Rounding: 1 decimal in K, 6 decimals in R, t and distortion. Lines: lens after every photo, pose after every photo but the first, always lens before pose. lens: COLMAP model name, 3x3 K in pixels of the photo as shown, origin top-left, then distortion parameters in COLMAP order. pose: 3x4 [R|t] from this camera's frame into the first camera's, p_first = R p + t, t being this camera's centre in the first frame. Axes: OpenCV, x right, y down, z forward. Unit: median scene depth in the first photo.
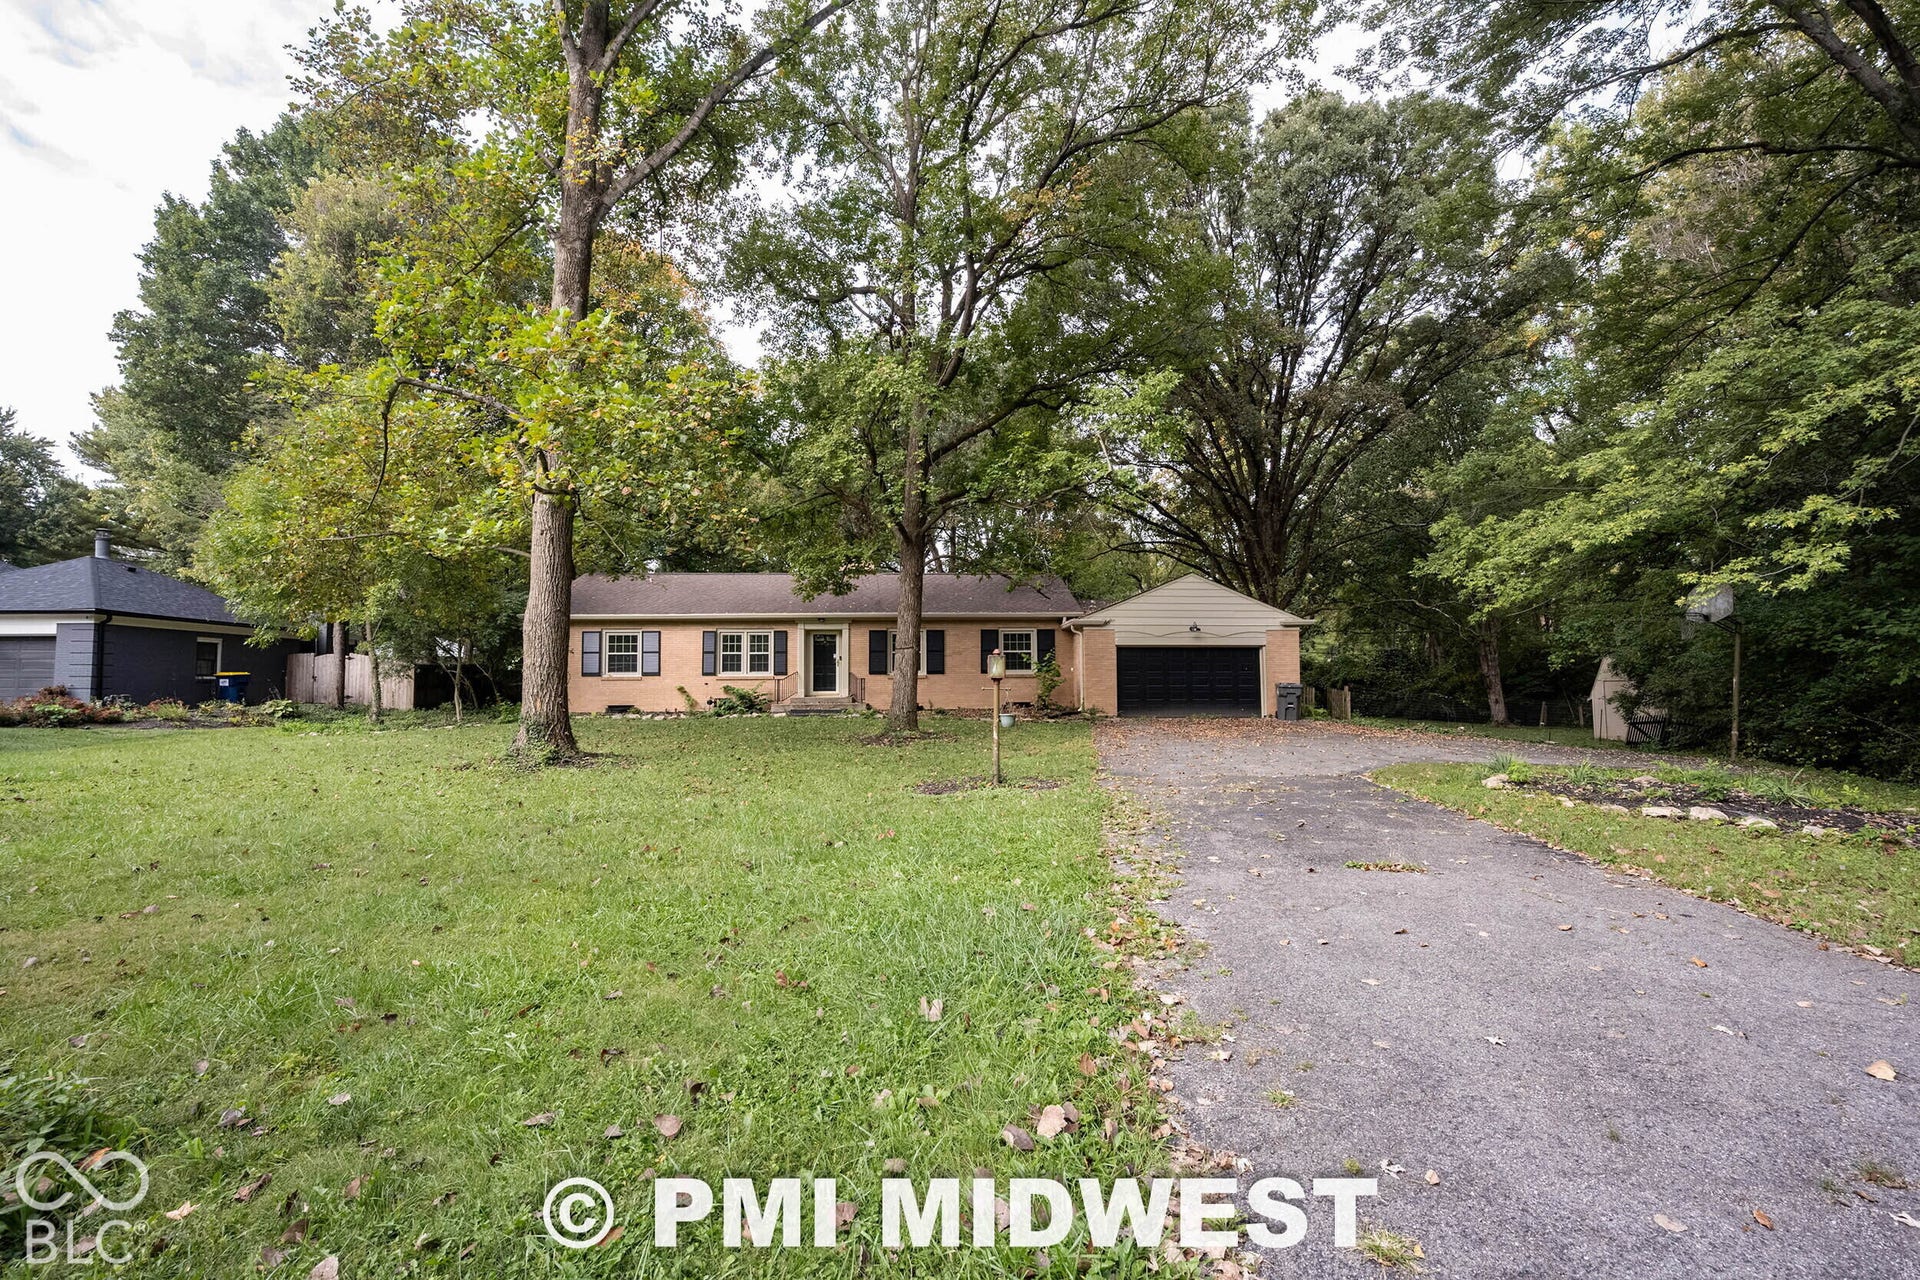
lens RADIAL K [[751.1, 0, 967.9], [0, 751.1, 643.8], [0, 0, 1]] dist [0.000682, 0.000116]
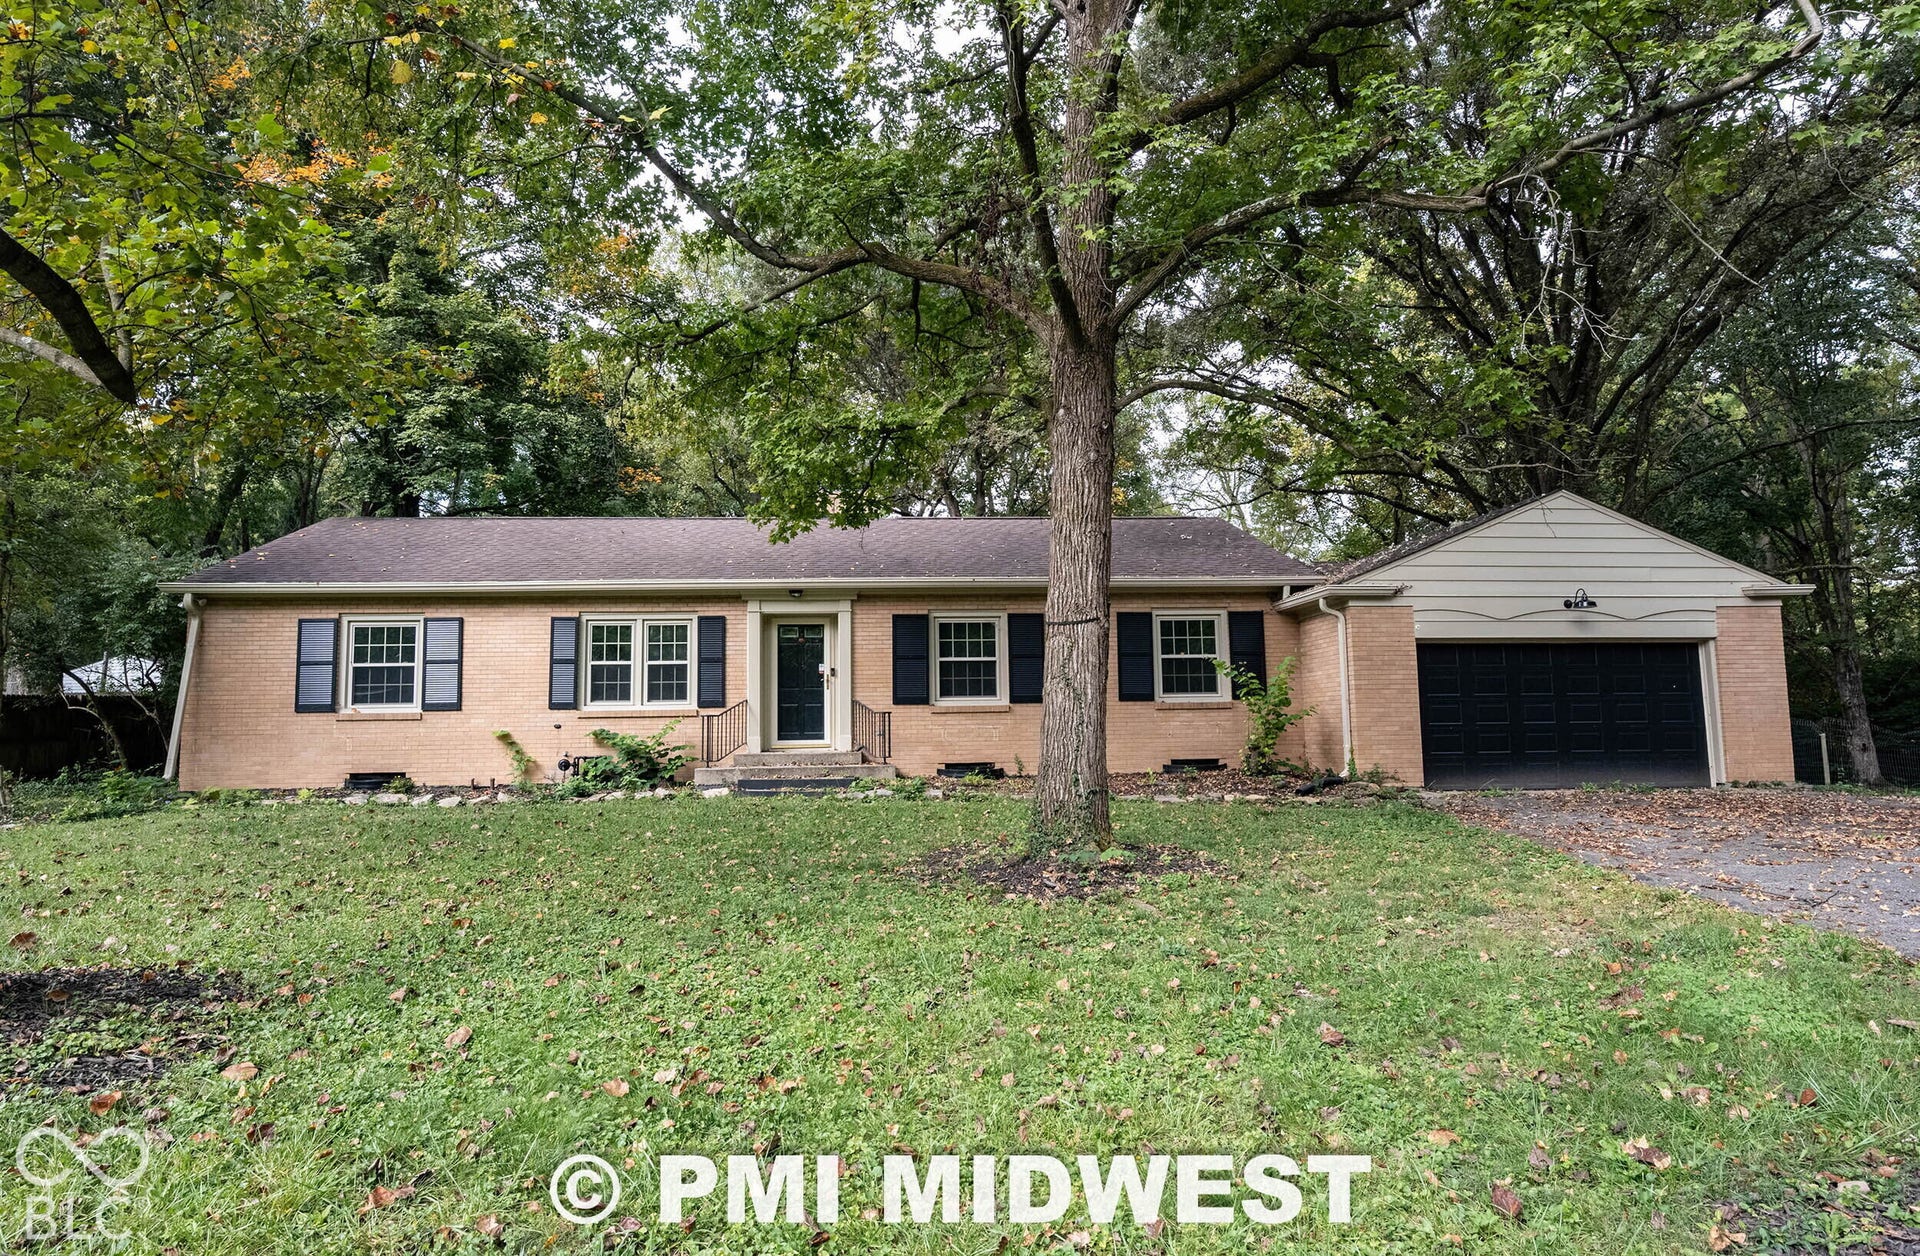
lens RADIAL K [[1060.2, 0, 960.0], [0, 1060.2, 628.0], [0, 0, 1]] dist [-0.001155, 0.000338]
pose [[0.999864, -0.006302, 0.015272, -0.099674], [0.006923, 0.999139, -0.040896, 0.019762], [-0.015001, 0.040996, 0.999047, 0.312965]]
